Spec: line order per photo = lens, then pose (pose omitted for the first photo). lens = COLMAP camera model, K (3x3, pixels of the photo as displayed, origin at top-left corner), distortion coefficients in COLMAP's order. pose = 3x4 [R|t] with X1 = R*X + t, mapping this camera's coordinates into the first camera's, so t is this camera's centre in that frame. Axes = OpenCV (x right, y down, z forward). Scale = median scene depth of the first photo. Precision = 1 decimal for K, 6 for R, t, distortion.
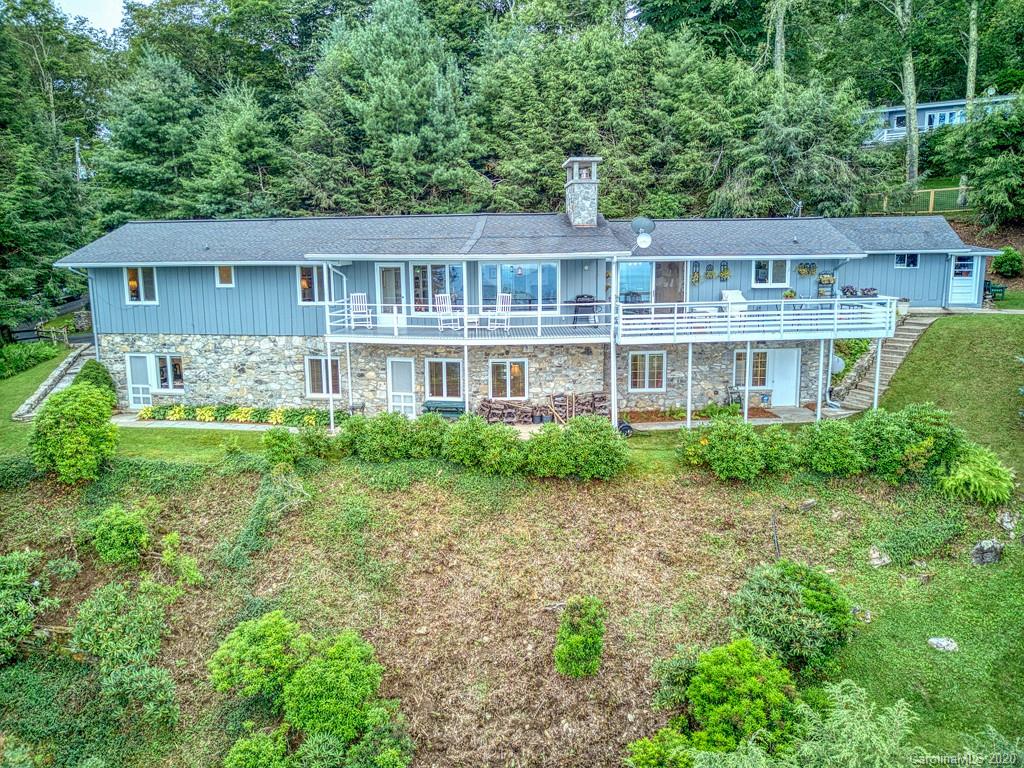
lens RADIAL K [[790.5, 0, 512.0], [0, 790.5, 384.0], [0, 0, 1]] dist [0.000393, -0.005600]
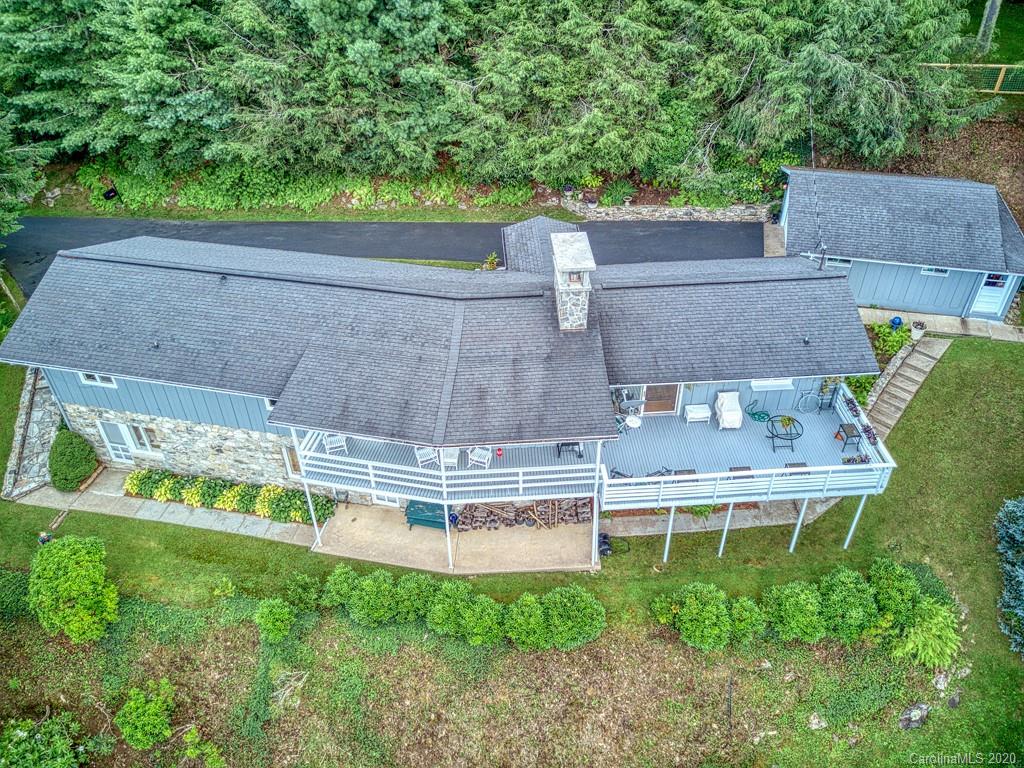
lens RADIAL K [[790.5, 0, 512.0], [0, 790.5, 384.0], [0, 0, 1]] dist [0.000393, -0.005600]
pose [[0.999980, -0.006298, -0.001069, 0.023387], [0.006025, 0.874129, 0.485657, -0.585786], [-0.002125, -0.485654, 0.874149, 0.190222]]
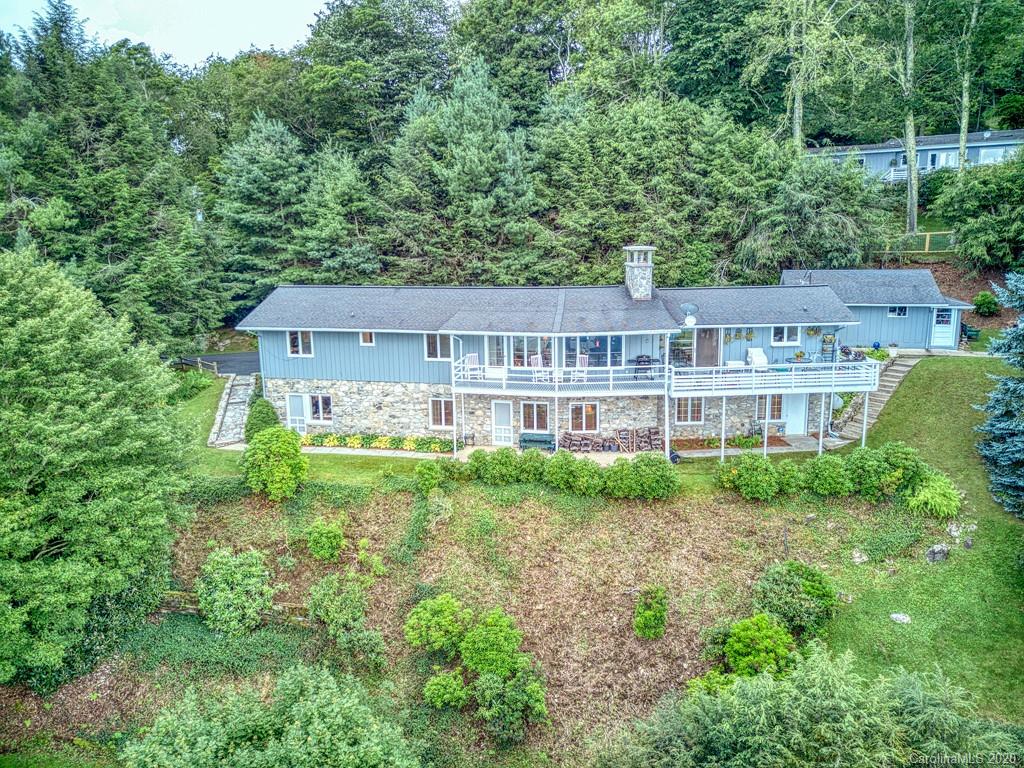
lens RADIAL K [[790.5, 0, 512.0], [0, 790.5, 384.0], [0, 0, 1]] dist [0.000393, -0.005600]
pose [[0.999698, -0.001593, -0.024528, -0.091878], [0.002499, 0.999314, 0.036960, -0.109060], [0.024452, -0.037010, 0.999016, -0.315539]]
